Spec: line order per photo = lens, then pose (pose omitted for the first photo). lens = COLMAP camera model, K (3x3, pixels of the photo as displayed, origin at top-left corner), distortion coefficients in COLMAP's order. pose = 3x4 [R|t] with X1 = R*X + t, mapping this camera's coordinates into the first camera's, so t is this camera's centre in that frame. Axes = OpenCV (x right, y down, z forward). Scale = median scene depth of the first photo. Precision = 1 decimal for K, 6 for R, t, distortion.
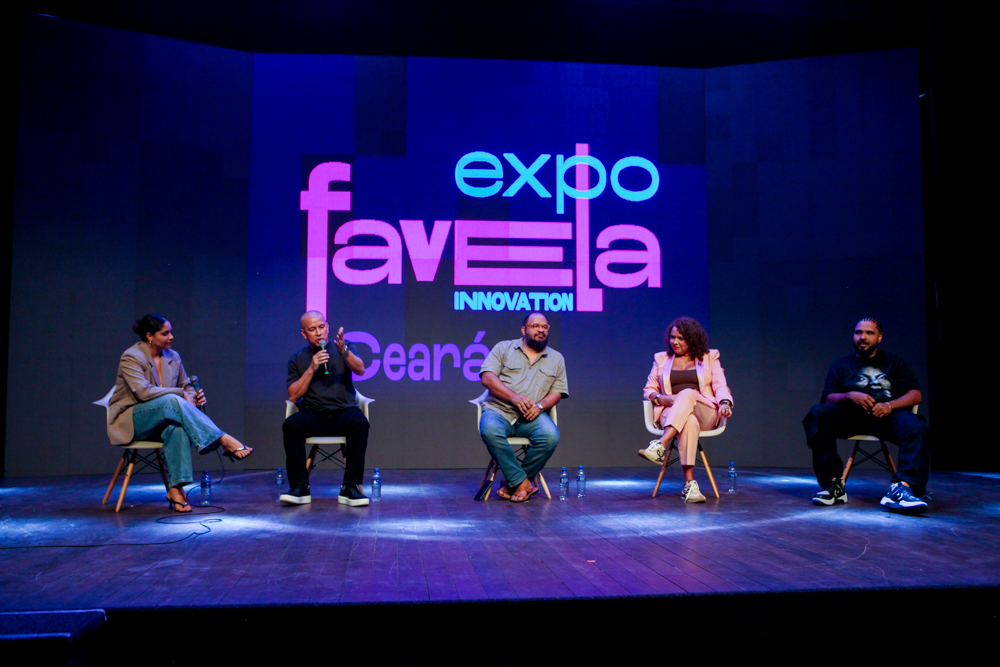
lens RADIAL K [[899.6, 0, 500.0], [0, 899.6, 333.5], [0, 0, 1]] dist [-0.026552, 0.002203]
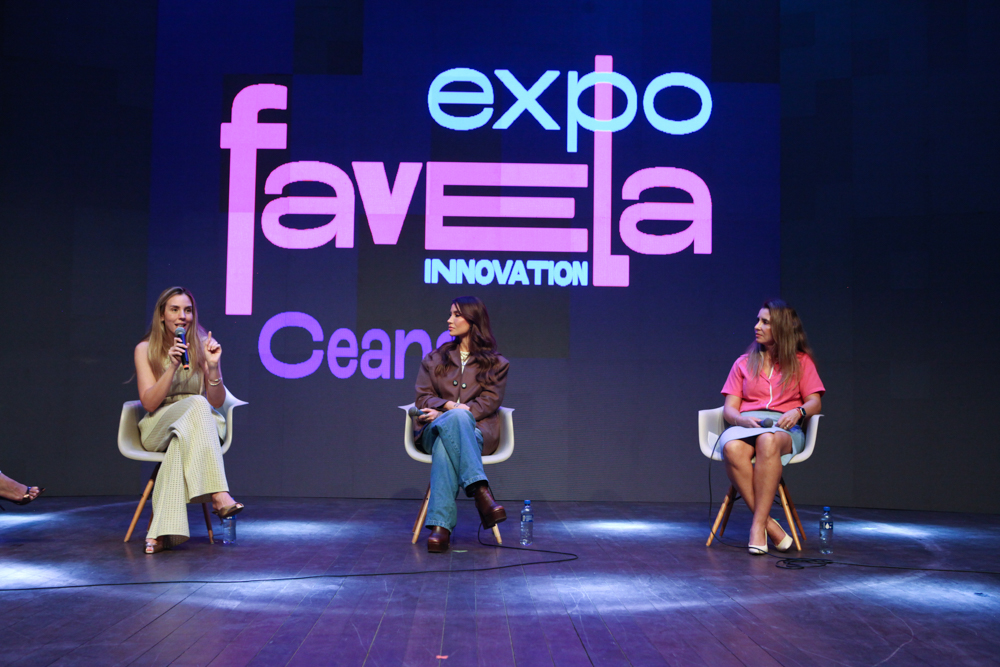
lens RADIAL K [[1122.5, 0, 500.0], [0, 1122.5, 333.5], [0, 0, 1]] dist [-0.003430, 0.021171]
pose [[0.995853, 0.008832, -0.090549, 0.094142], [-0.008097, 0.999931, 0.008474, 0.006325], [0.090617, -0.007706, 0.995856, 0.090319]]
